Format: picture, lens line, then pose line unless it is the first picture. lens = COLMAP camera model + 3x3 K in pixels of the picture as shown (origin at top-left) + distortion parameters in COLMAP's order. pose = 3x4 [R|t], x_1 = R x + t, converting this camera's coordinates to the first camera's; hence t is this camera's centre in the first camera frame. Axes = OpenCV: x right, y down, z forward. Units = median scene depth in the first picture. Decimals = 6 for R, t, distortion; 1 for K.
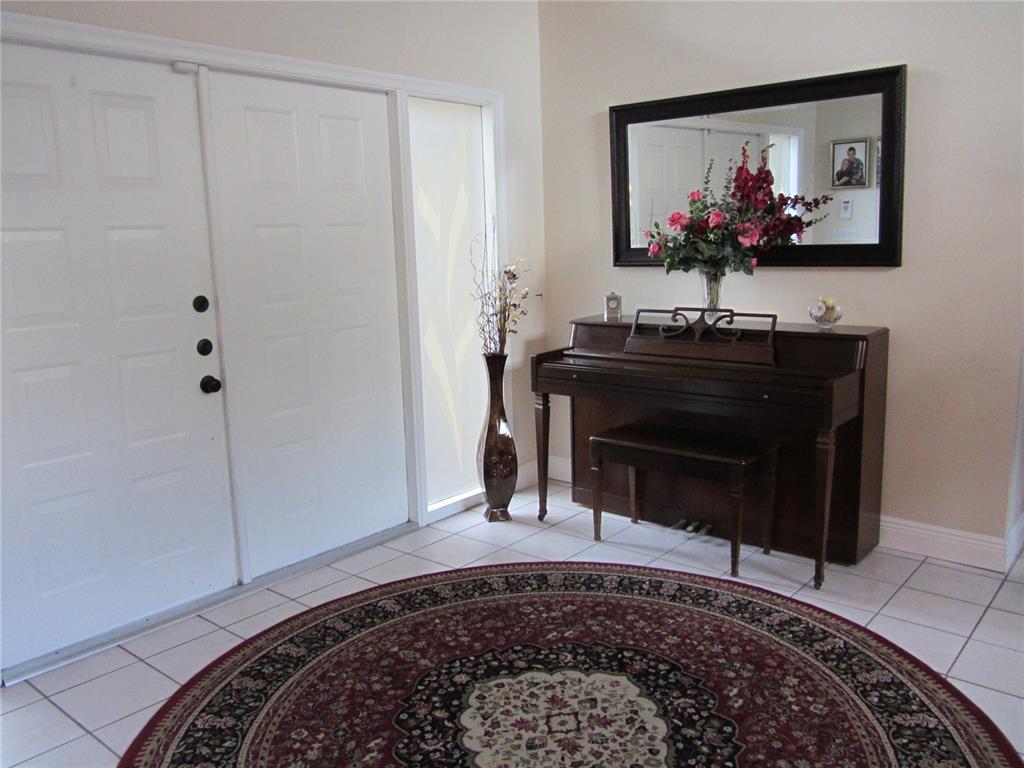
lens RADIAL K [[853.6, 0, 510.9], [0, 853.6, 382.4], [0, 0, 1]] dist [-0.035503, 0.010127]
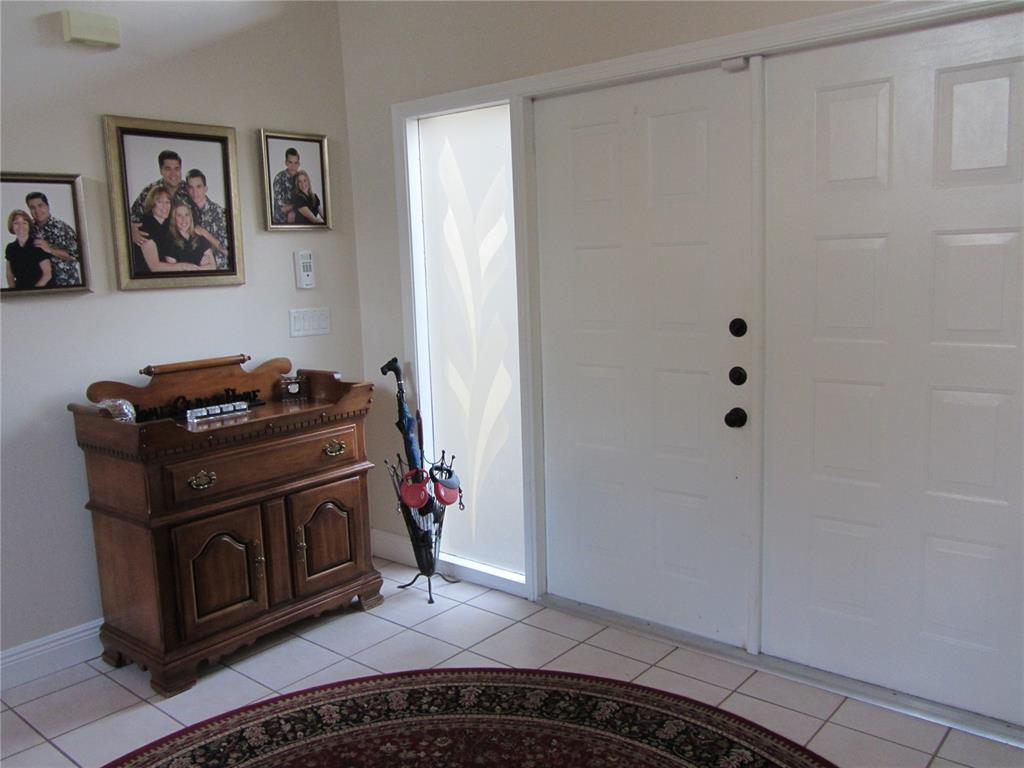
lens RADIAL K [[853.6, 0, 510.8], [0, 853.6, 384.2], [0, 0, 1]] dist [-0.035503, 0.010127]
pose [[-0.007119, 0.168598, -0.985659, 0.567495], [-0.137814, 0.976113, 0.167961, -0.162133], [0.990433, 0.137033, 0.016286, 0.809551]]
